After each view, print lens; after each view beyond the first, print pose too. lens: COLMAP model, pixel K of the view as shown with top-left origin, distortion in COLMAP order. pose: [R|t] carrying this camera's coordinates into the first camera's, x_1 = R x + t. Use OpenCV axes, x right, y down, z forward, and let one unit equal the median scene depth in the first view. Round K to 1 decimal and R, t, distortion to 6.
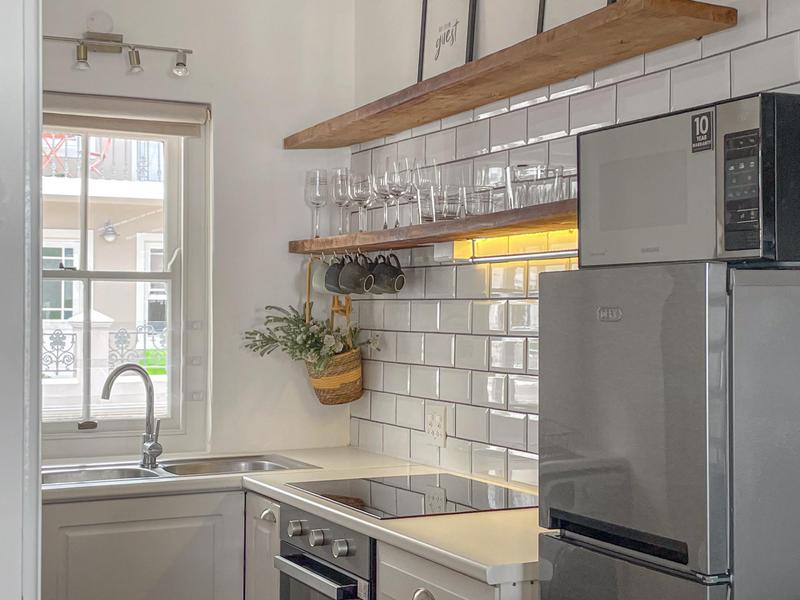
lens RADIAL K [[1224.2, 0, 400.0], [0, 1224.2, 300.0], [0, 0, 1]] dist [0.046451, 0.037709]
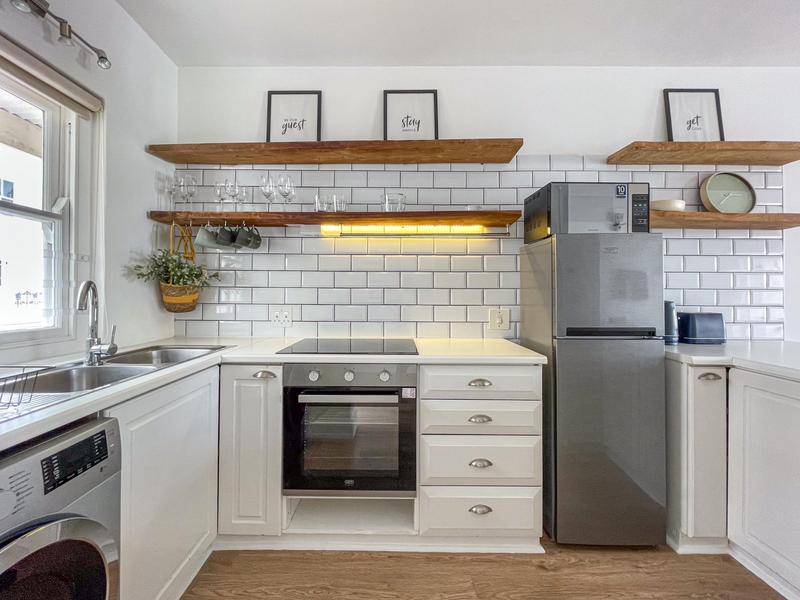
lens RADIAL K [[342.9, 0, 400.1], [0, 342.9, 291.7], [0, 0, 1]] dist [0.000594, 0.000396]
pose [[0.452132, 0.006513, 0.891927, -0.364107], [-0.014189, 0.999899, -0.000108, 0.055885], [-0.891838, -0.012607, 0.452179, 0.546399]]
